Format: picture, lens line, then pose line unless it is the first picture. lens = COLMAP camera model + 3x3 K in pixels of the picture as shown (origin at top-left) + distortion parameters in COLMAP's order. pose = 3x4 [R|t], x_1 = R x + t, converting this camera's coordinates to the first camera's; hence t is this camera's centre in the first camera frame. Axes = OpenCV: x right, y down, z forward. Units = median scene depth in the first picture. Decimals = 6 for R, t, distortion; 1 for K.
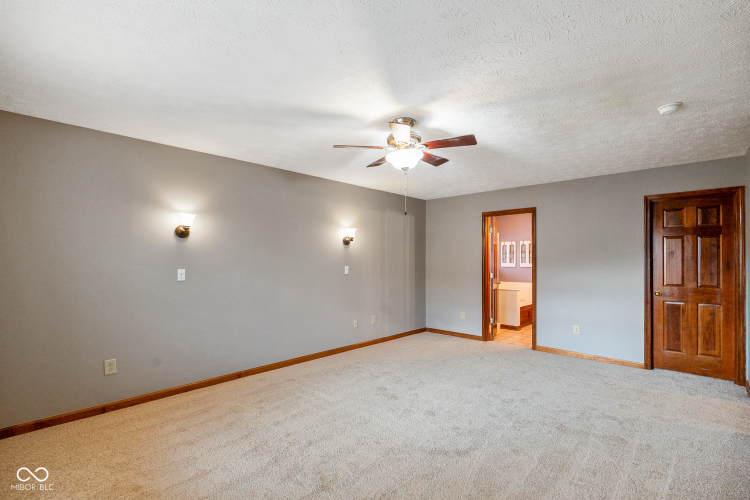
lens RADIAL K [[363.0, 0, 377.2], [0, 363.0, 260.7], [0, 0, 1]] dist [0.000492, 0.000103]
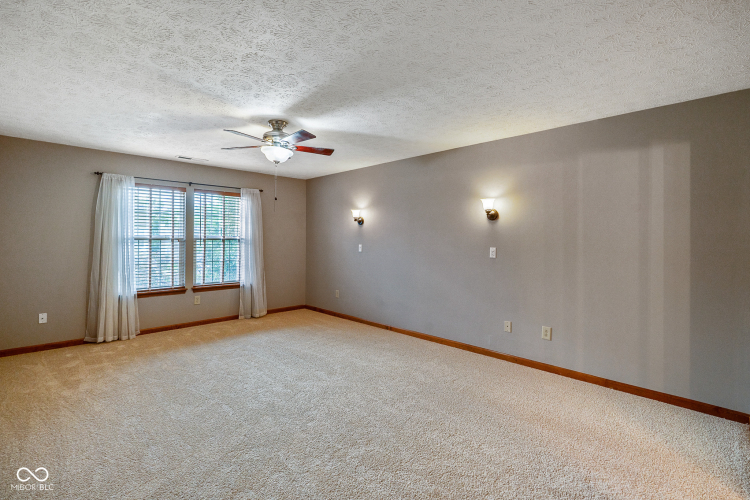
lens RADIAL K [[348.3, 0, 377.8], [0, 348.3, 244.5], [0, 0, 1]] dist [-0.000032, -0.000047]
pose [[-0.037683, 0.015214, -0.999174, 0.753987], [-0.008421, 0.999844, 0.015542, -0.000911], [0.999254, 0.009000, -0.037549, 0.879415]]
